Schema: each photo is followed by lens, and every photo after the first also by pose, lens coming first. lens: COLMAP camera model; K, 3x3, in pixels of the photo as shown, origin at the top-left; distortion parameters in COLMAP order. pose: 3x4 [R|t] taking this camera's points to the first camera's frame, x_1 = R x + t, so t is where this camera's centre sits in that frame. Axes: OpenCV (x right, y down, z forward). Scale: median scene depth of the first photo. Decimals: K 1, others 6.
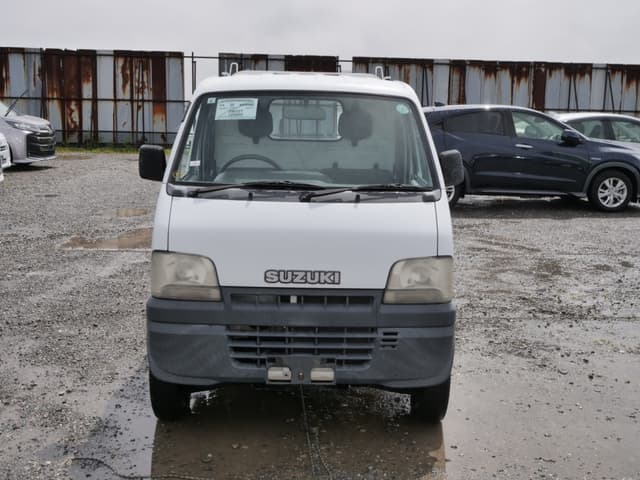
lens RADIAL K [[767.1, 0, 323.6], [0, 767.1, 233.5], [0, 0, 1]] dist [0.002265, 0.000000]
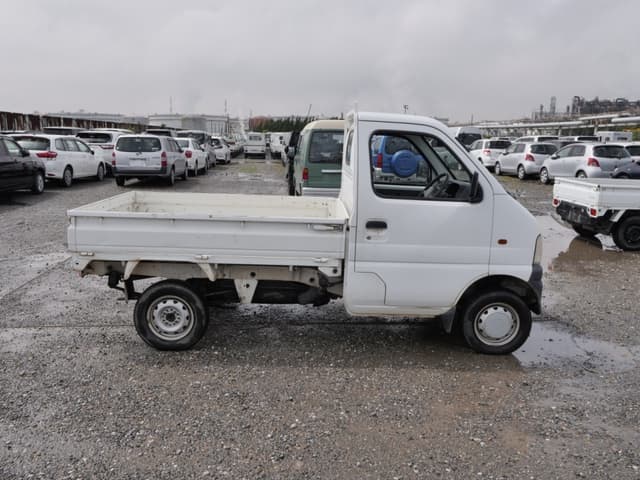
lens RADIAL K [[555.9, 0, 324.4], [0, 555.9, 238.2], [0, 0, 1]] dist [0.006652, -0.006717]
pose [[-0.003541, -0.198655, 0.980063, -1.196481], [0.150408, 0.968814, 0.196918, -0.233366], [-0.988618, 0.148107, 0.026449, 1.269976]]
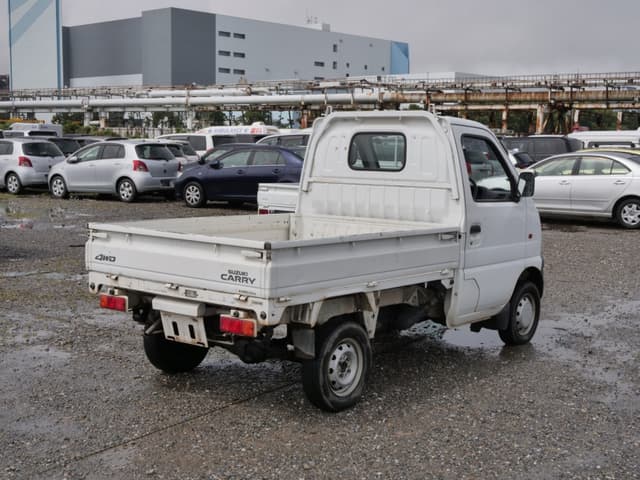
lens RADIAL K [[879.3, 0, 332.9], [0, 879.3, 240.9], [0, 0, 1]] dist [0.016773, 0.000000]
pose [[-0.778598, -0.103572, 0.618916, -0.985130], [0.069705, 0.965907, 0.249328, -0.431354], [-0.623639, 0.237268, -0.744834, 2.517114]]
